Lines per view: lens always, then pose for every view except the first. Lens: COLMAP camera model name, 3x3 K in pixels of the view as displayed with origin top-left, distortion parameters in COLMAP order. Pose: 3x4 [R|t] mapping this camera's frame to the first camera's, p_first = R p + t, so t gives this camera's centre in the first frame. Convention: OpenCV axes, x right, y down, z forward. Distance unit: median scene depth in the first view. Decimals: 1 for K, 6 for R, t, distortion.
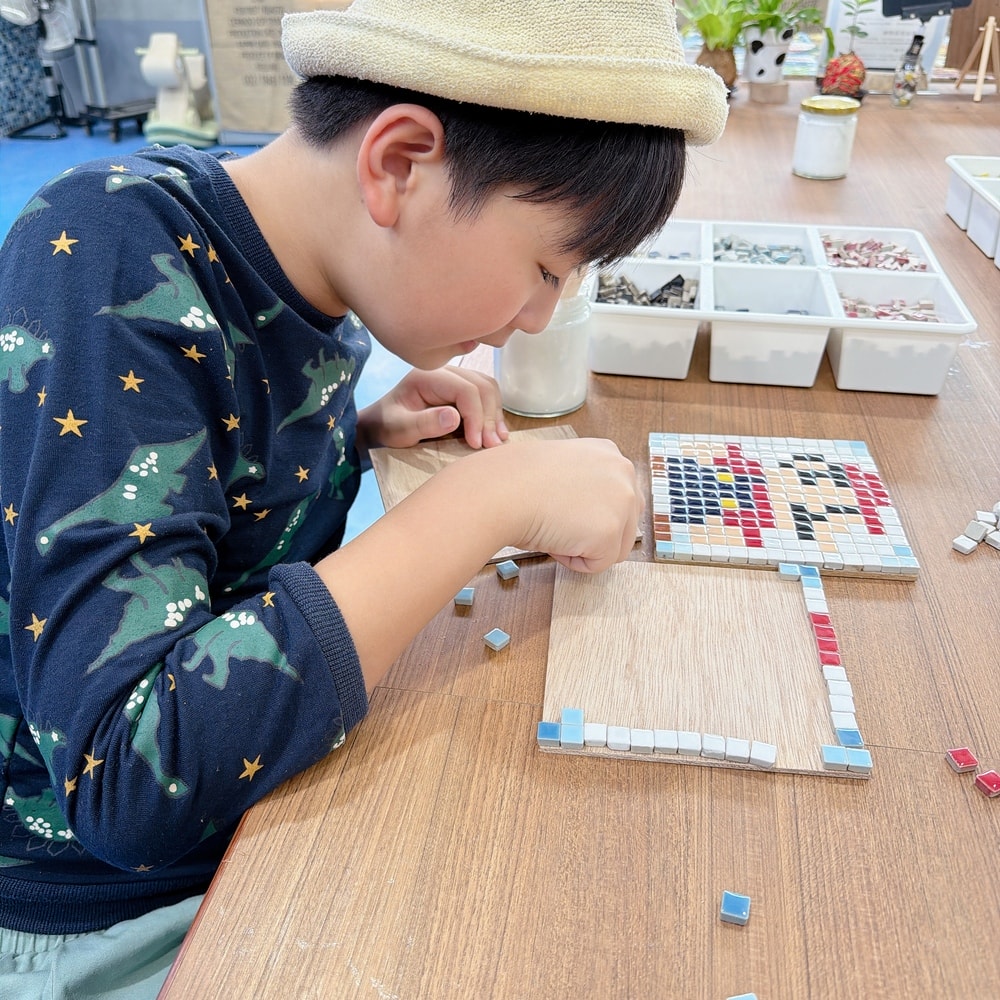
lens RADIAL K [[947.0, 0, 503.9], [0, 947.0, 497.6], [0, 0, 1]] dist [-0.012319, 0.000000]
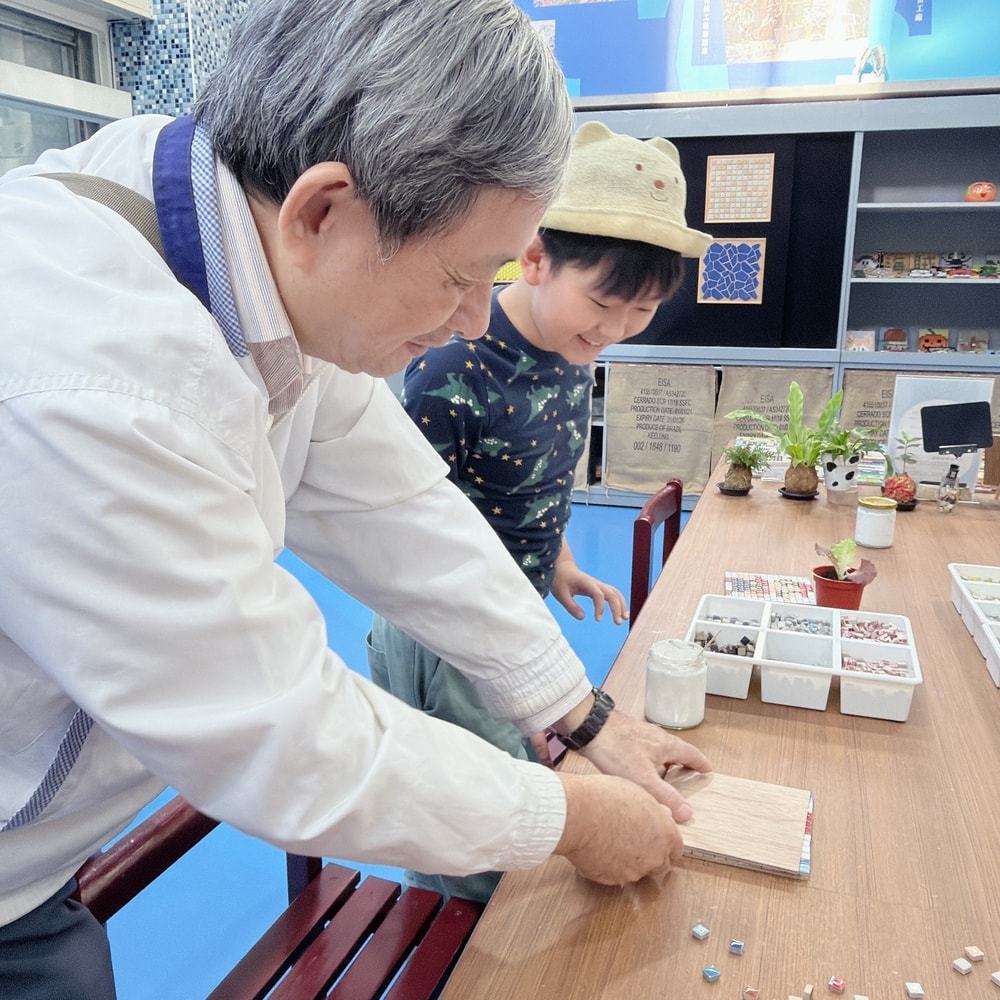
lens RADIAL K [[947.0, 0, 501.6], [0, 947.0, 498.7], [0, 0, 1]] dist [-0.012319, 0.000000]
pose [[0.987989, 0.053931, -0.144808, -0.003367], [-0.098456, 0.941975, -0.320921, 0.054732], [0.119098, 0.331323, 0.935970, -0.333874]]
